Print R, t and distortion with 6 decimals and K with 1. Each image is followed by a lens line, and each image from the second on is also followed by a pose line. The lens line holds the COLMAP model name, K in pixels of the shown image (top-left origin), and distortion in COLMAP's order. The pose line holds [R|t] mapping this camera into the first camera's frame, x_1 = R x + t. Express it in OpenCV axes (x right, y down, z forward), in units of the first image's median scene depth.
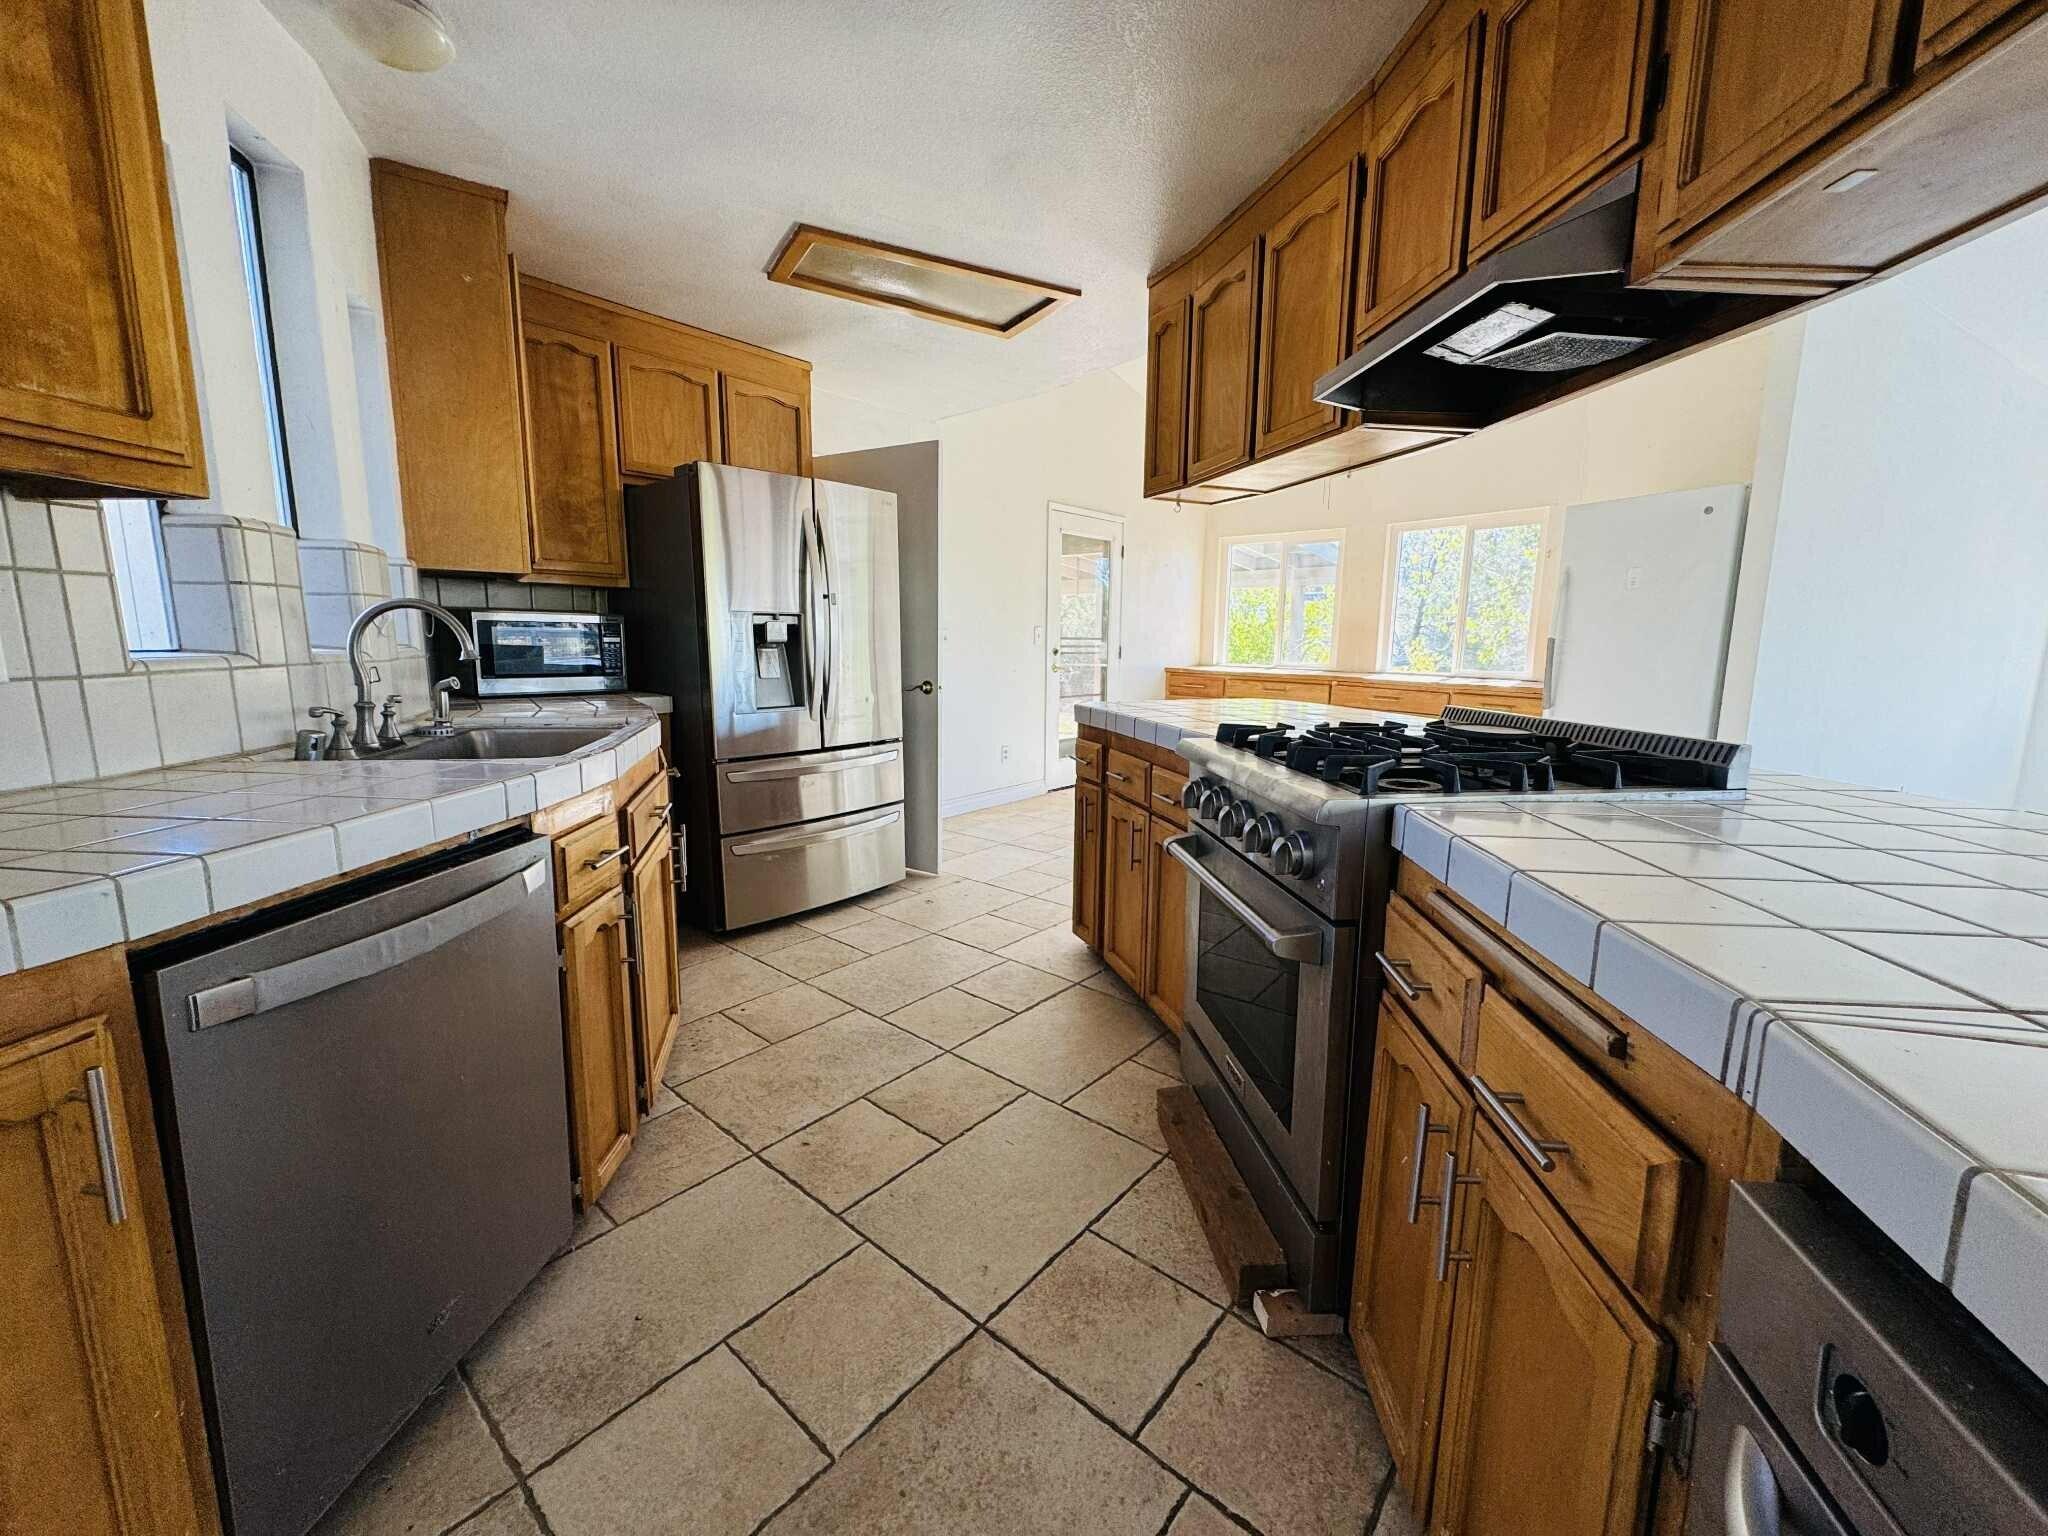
lens RADIAL K [[807.2, 0, 1022.8], [0, 807.2, 768.0], [0, 0, 1]] dist [-0.003072, -0.000686]
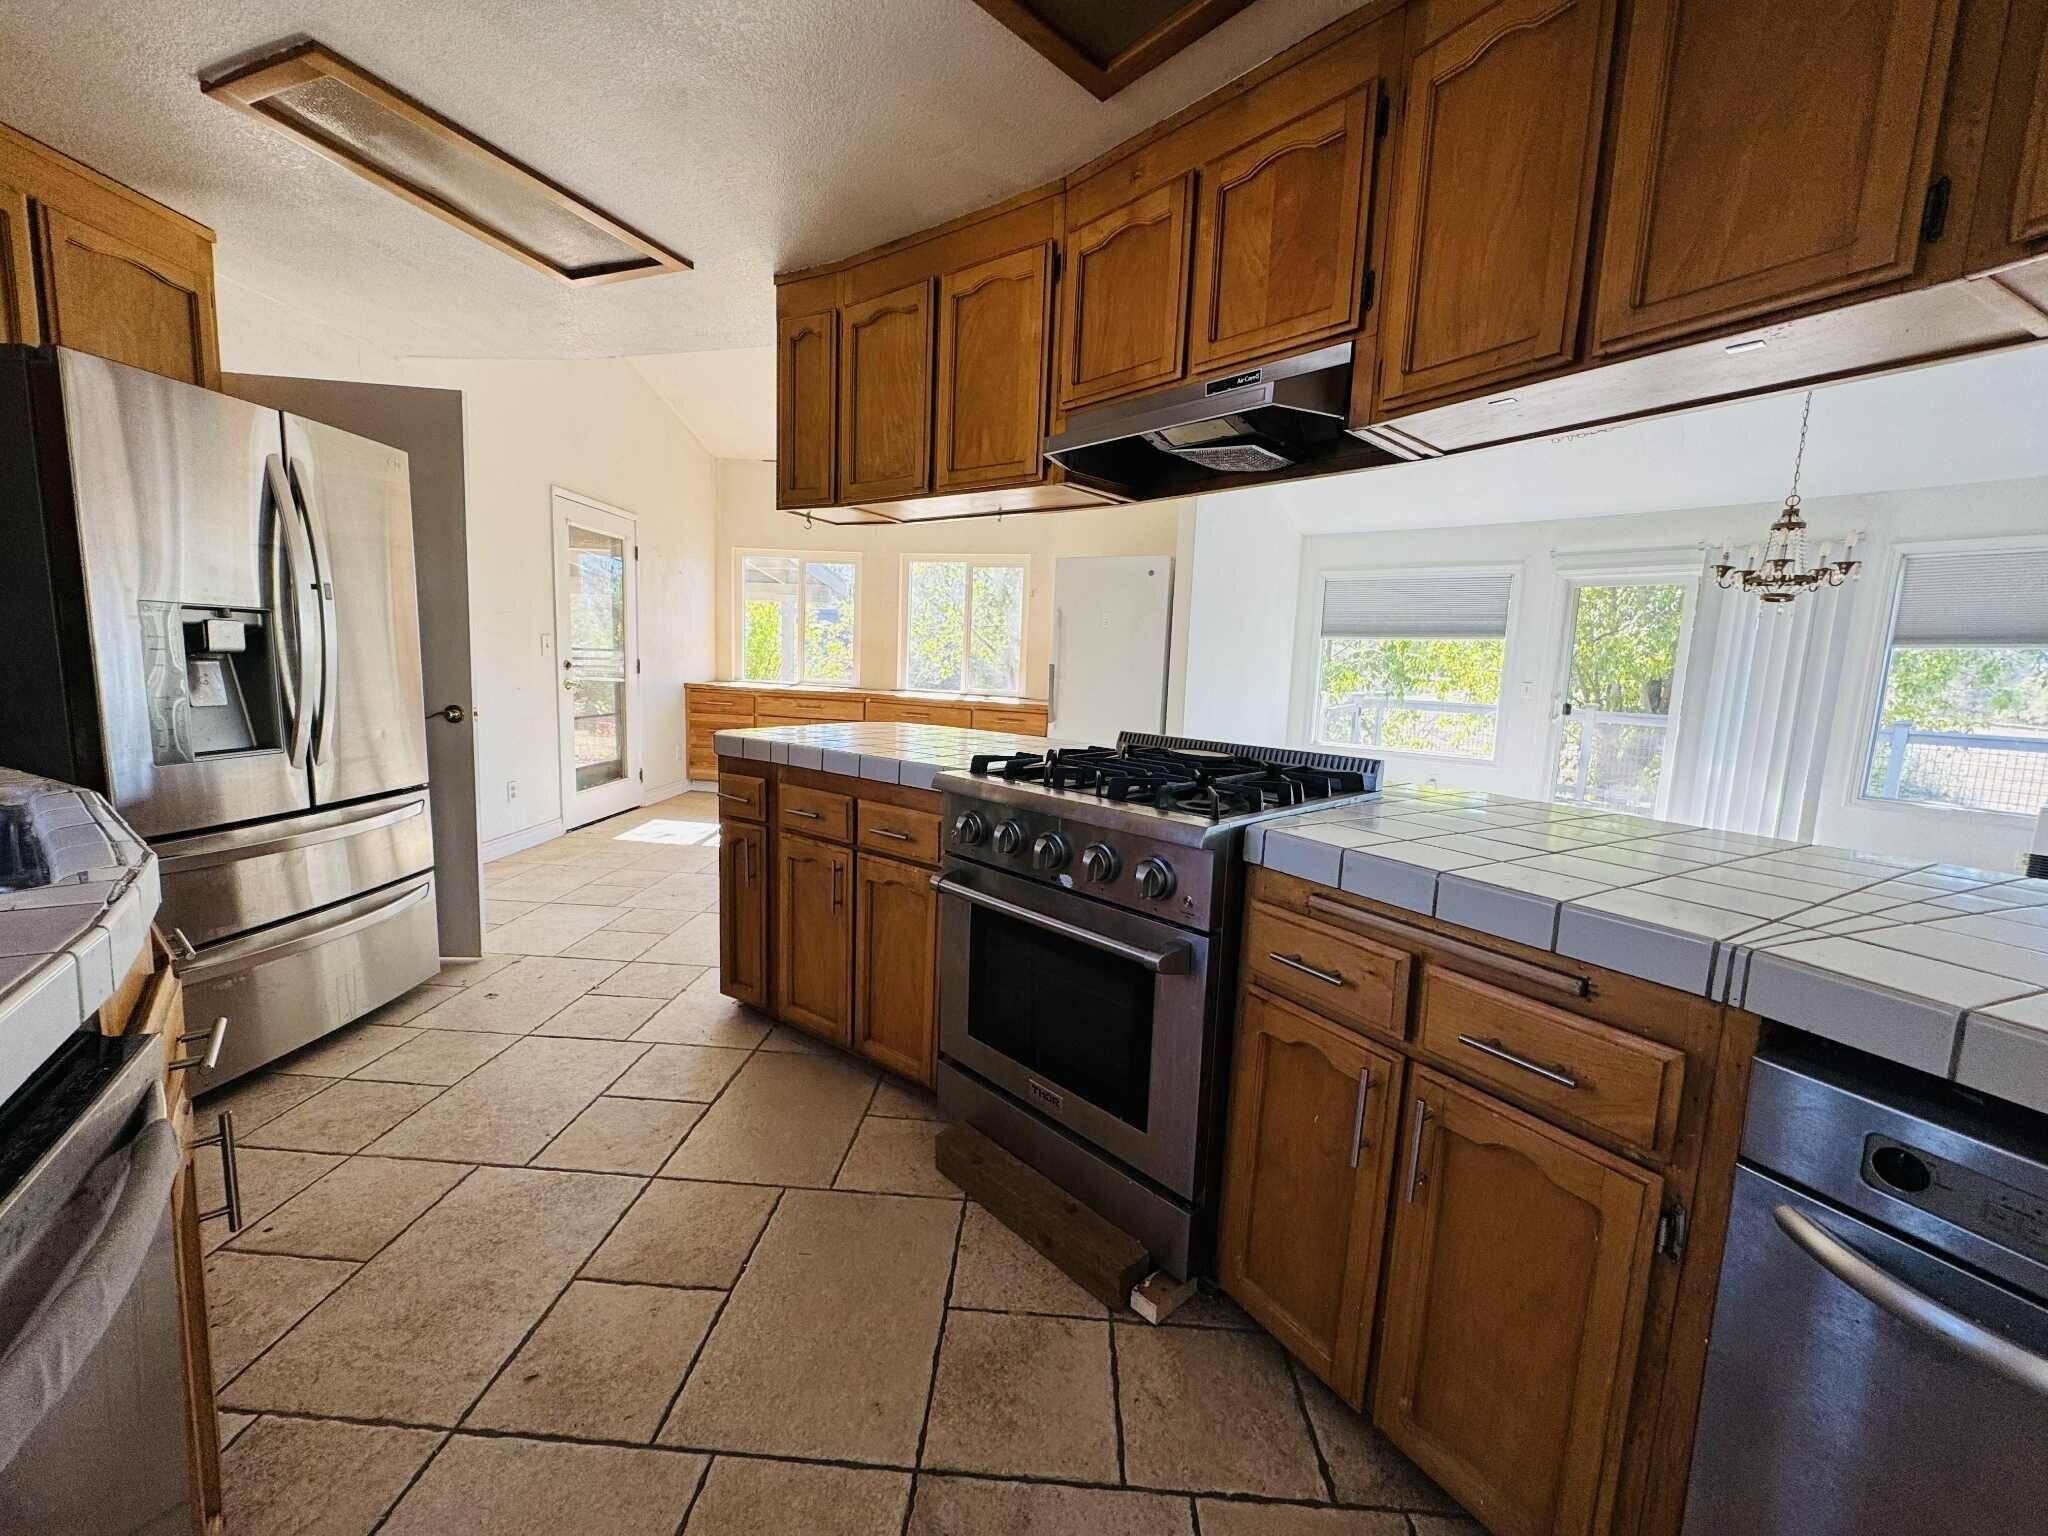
lens RADIAL K [[807.2, 0, 1019.8], [0, 807.2, 768.6], [0, 0, 1]] dist [-0.003072, -0.000686]
pose [[0.790547, -0.055853, 0.609848, -0.258339], [0.063325, 0.997950, 0.009308, -0.035321], [-0.609118, 0.031261, 0.792463, 0.128716]]
